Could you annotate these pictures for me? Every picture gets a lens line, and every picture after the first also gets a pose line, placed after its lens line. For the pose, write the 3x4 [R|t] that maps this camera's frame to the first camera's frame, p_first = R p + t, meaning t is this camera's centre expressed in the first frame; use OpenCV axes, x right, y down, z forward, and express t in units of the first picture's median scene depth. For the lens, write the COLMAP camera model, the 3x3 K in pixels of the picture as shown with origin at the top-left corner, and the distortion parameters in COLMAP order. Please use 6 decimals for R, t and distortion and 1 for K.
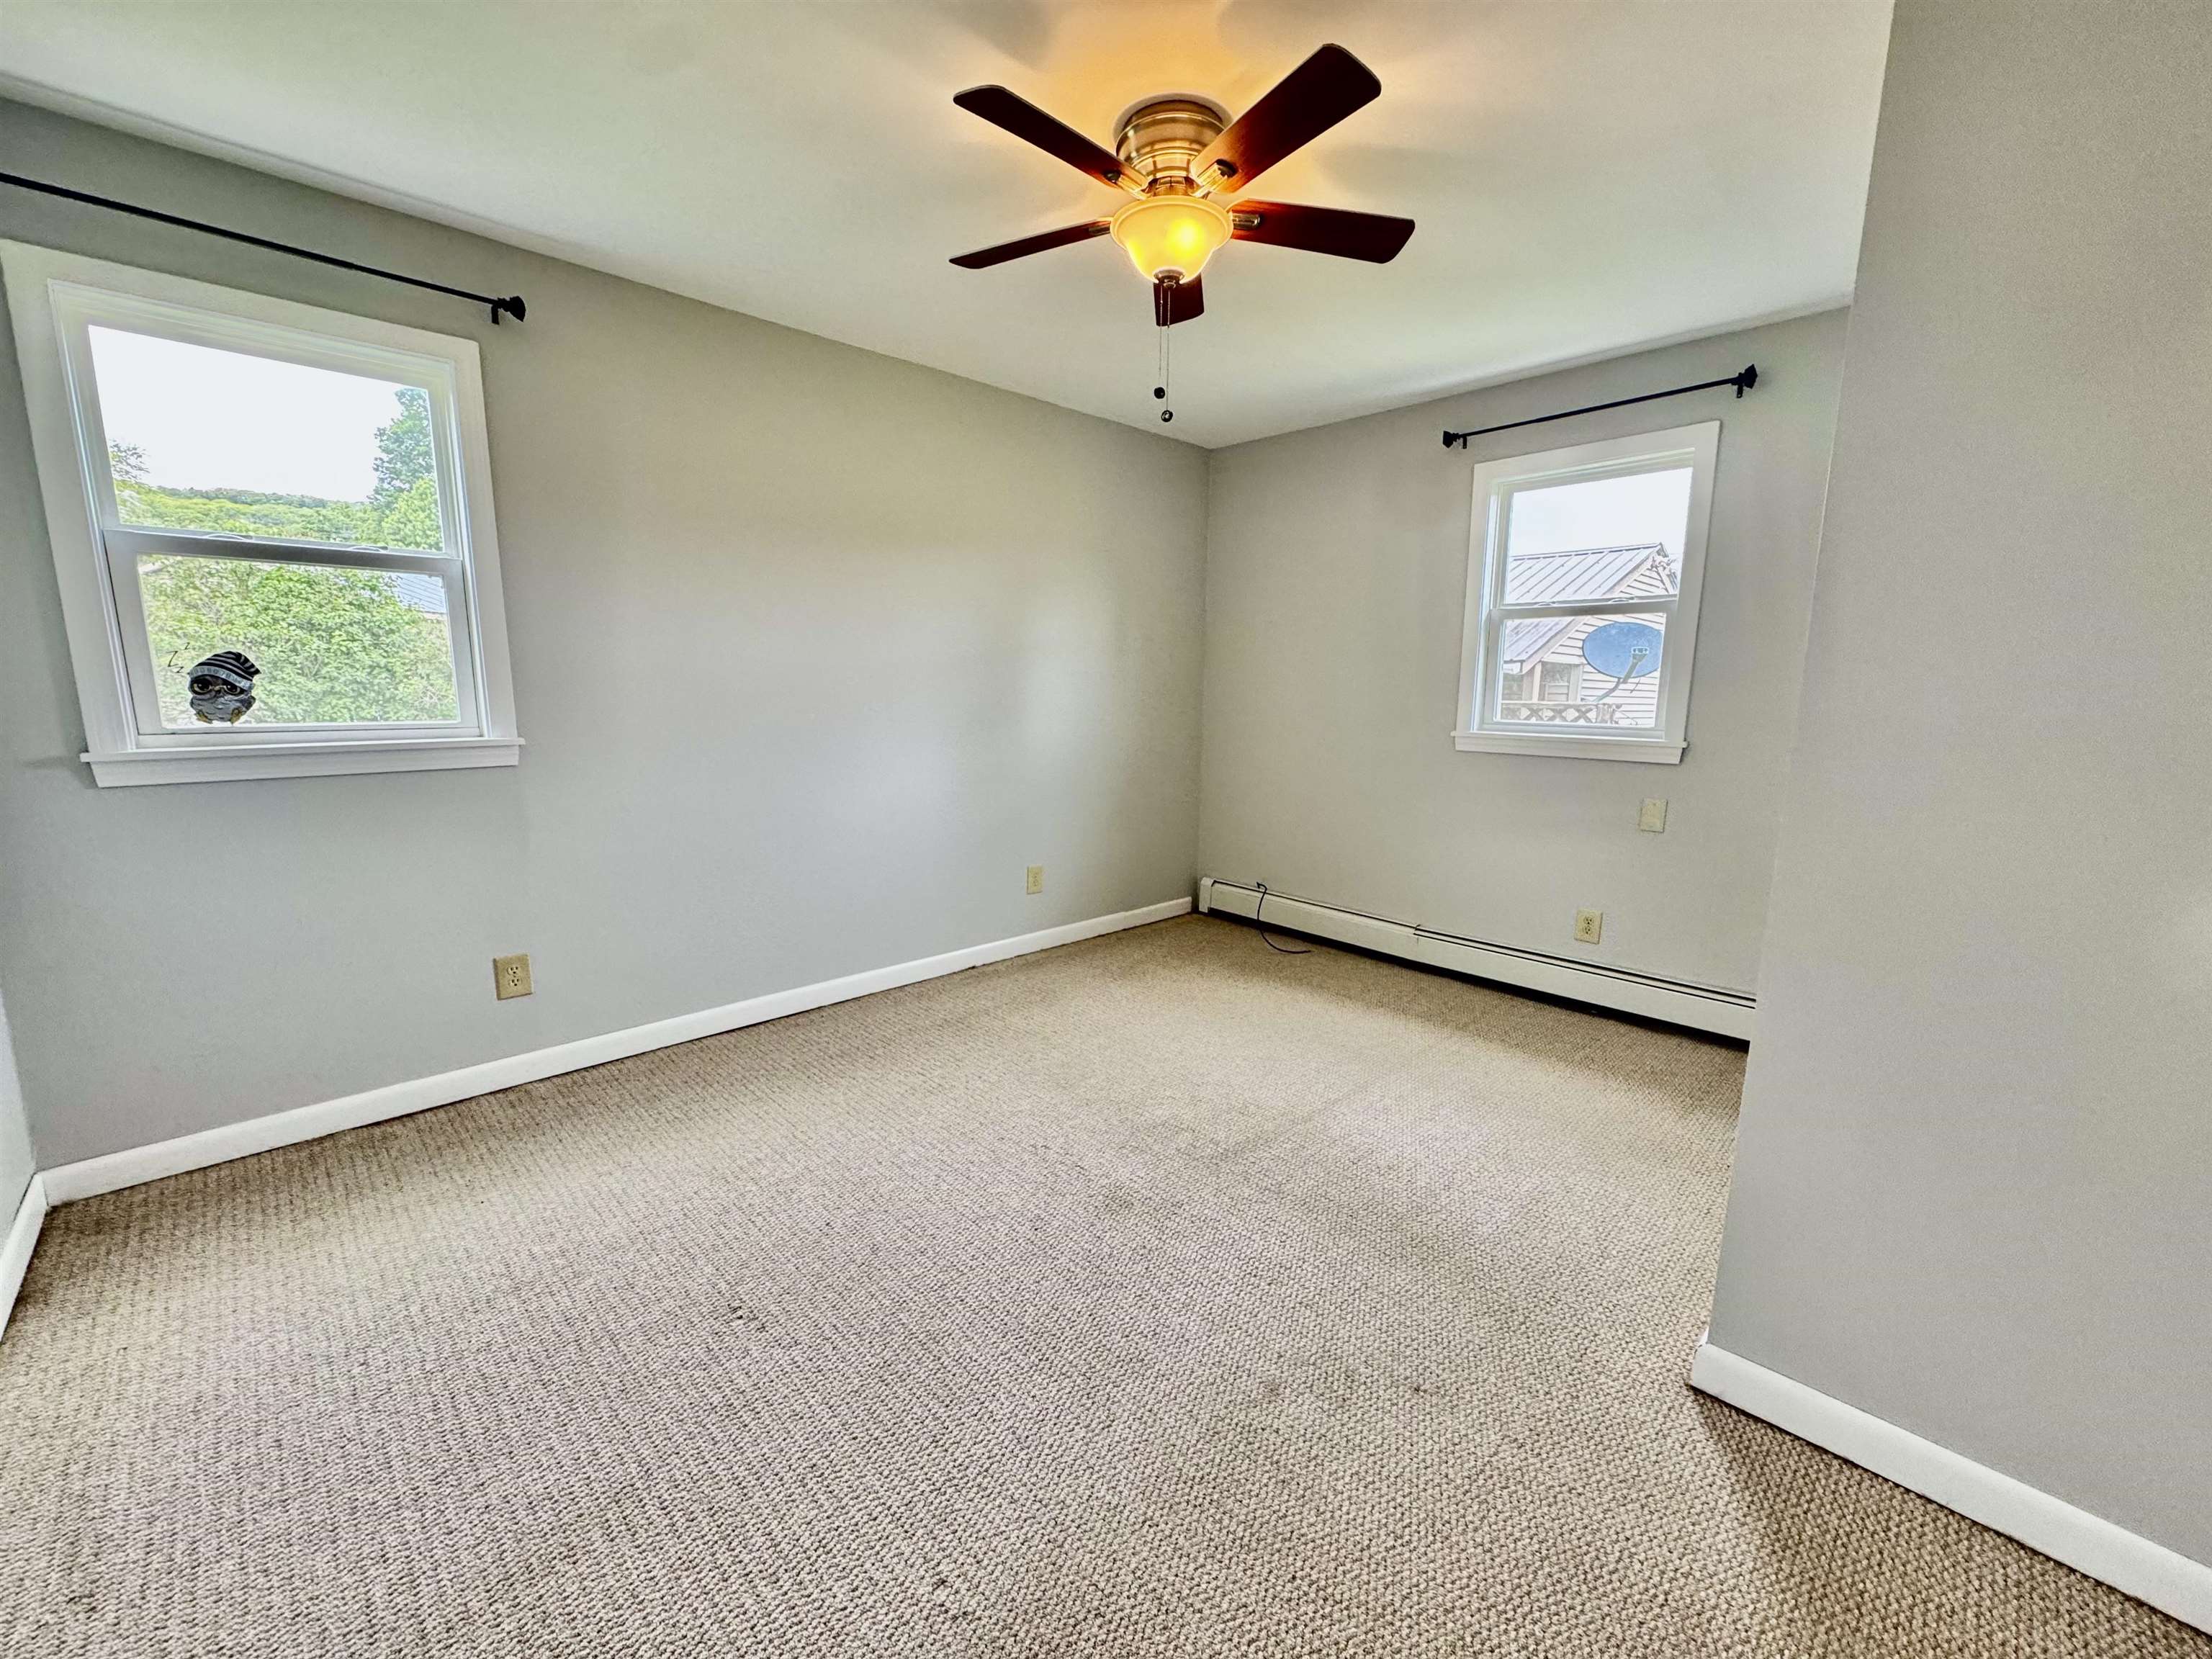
lens RADIAL K [[880.0, 0, 1102.8], [0, 880.0, 827.8], [0, 0, 1]] dist [-0.001143, -0.000257]
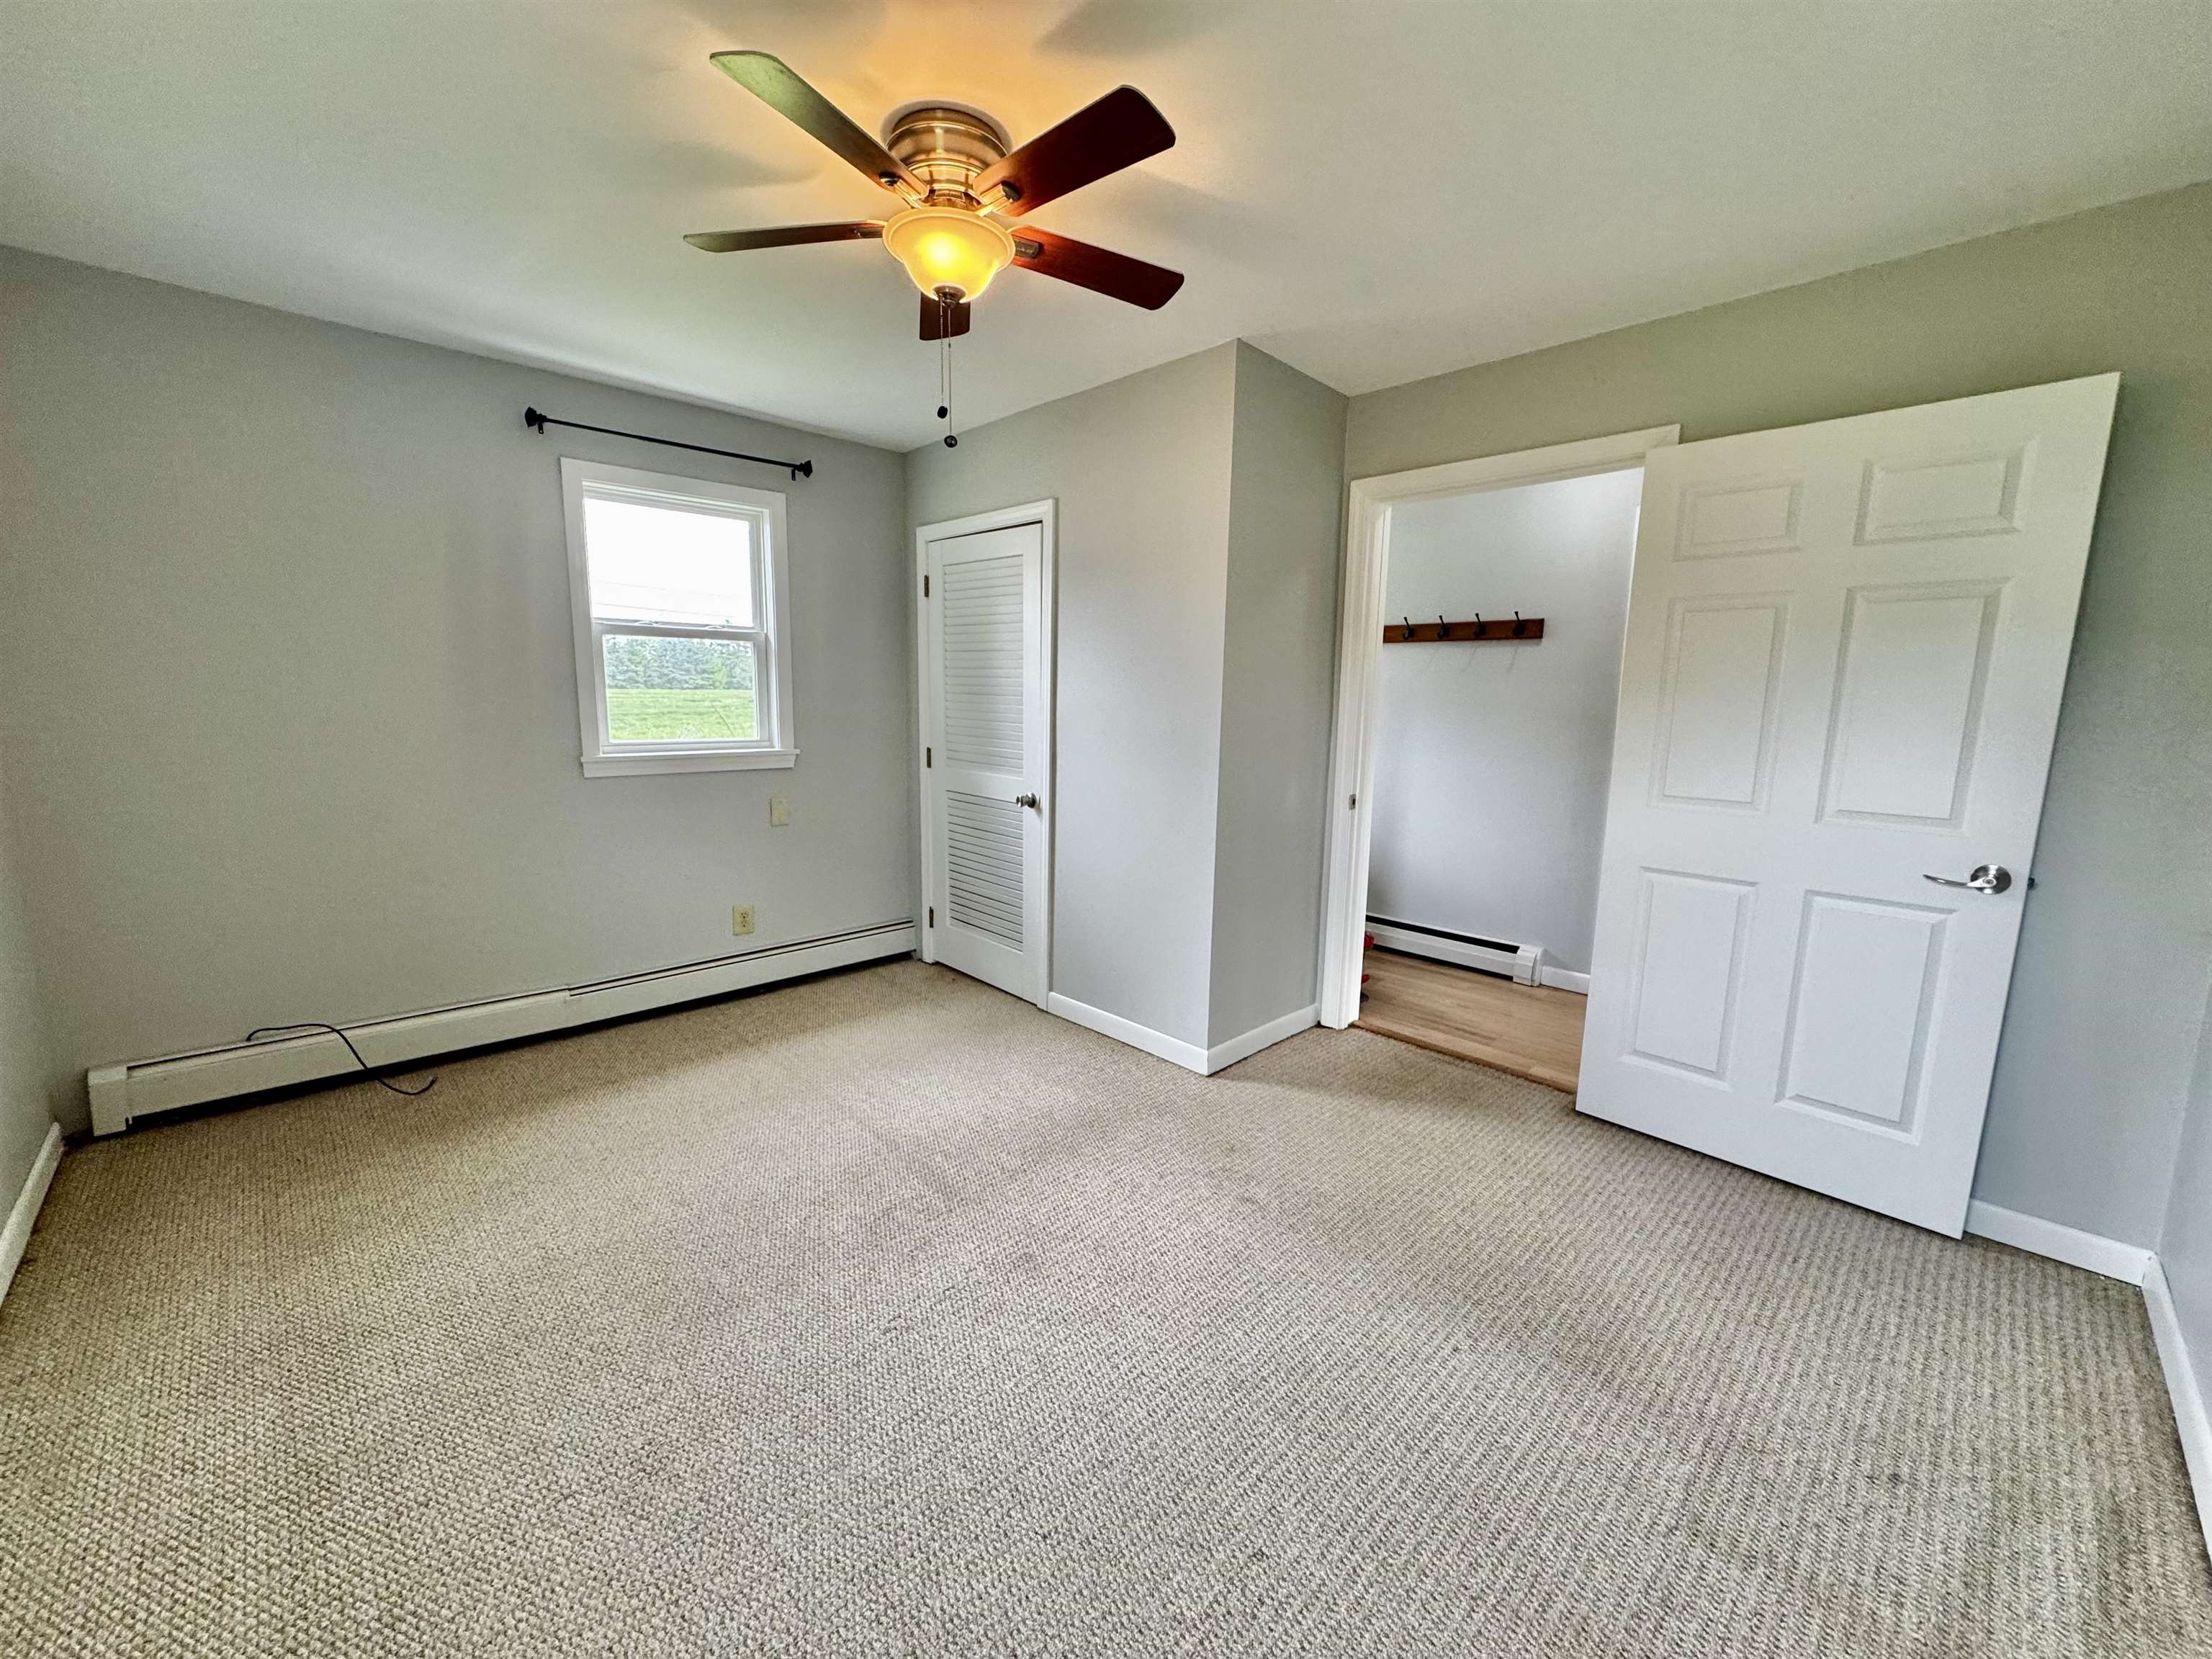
lens RADIAL K [[880.0, 0, 1103.9], [0, 880.0, 828.8], [0, 0, 1]] dist [-0.001143, -0.000257]
pose [[-0.009517, -0.157846, 0.987418, -0.524185], [0.146474, 0.976591, 0.157527, -0.107627], [-0.989169, 0.146130, 0.013826, 0.505612]]
